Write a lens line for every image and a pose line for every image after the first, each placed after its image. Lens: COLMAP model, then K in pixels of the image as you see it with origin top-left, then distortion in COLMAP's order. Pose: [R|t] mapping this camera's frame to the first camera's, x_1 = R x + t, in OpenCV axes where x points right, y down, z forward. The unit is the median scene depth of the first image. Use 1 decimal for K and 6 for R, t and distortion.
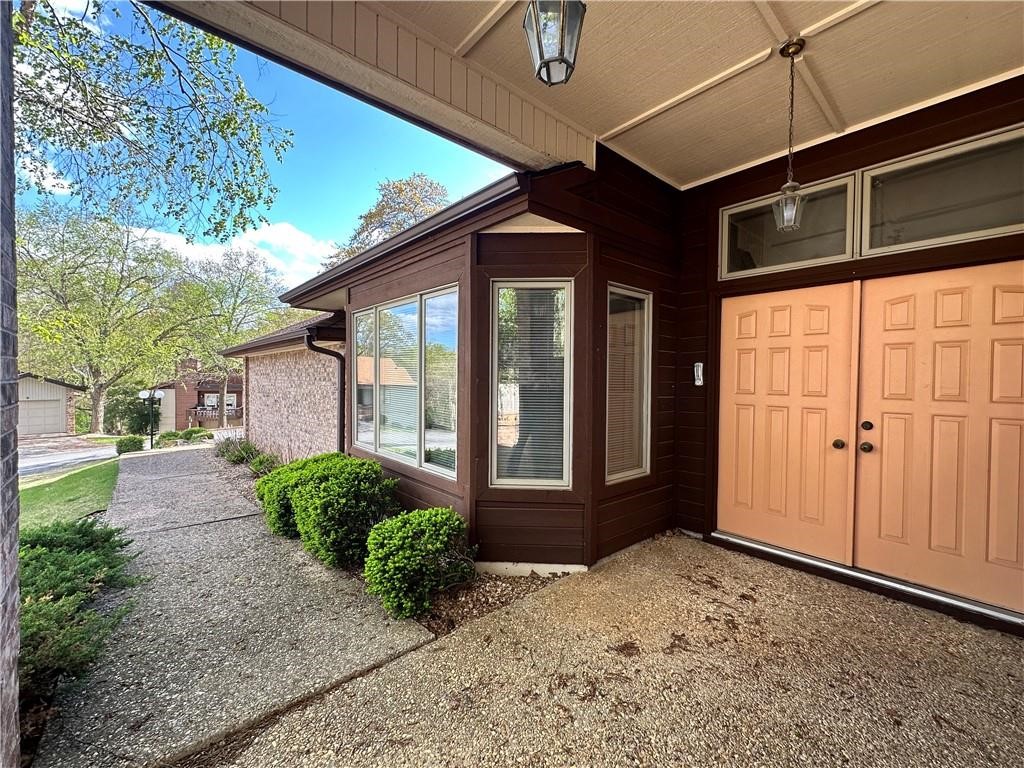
lens RADIAL K [[412.0, 0, 519.4], [0, 412.0, 385.2], [0, 0, 1]] dist [-0.002975, 0.000252]
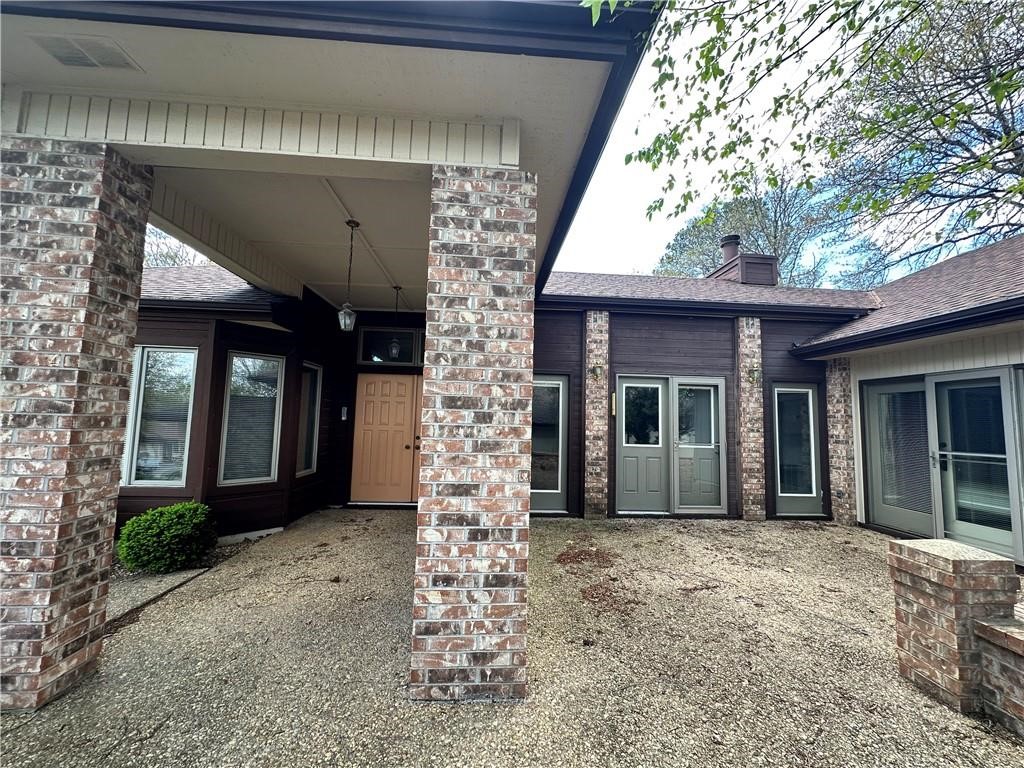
lens RADIAL K [[412.0, 0, 515.0], [0, 412.0, 384.3], [0, 0, 1]] dist [-0.002975, 0.000252]
pose [[0.607107, 0.076758, 0.790904, -0.640544], [-0.003792, 0.995592, -0.093713, 0.012446], [-0.794611, 0.053895, 0.604722, -0.806828]]
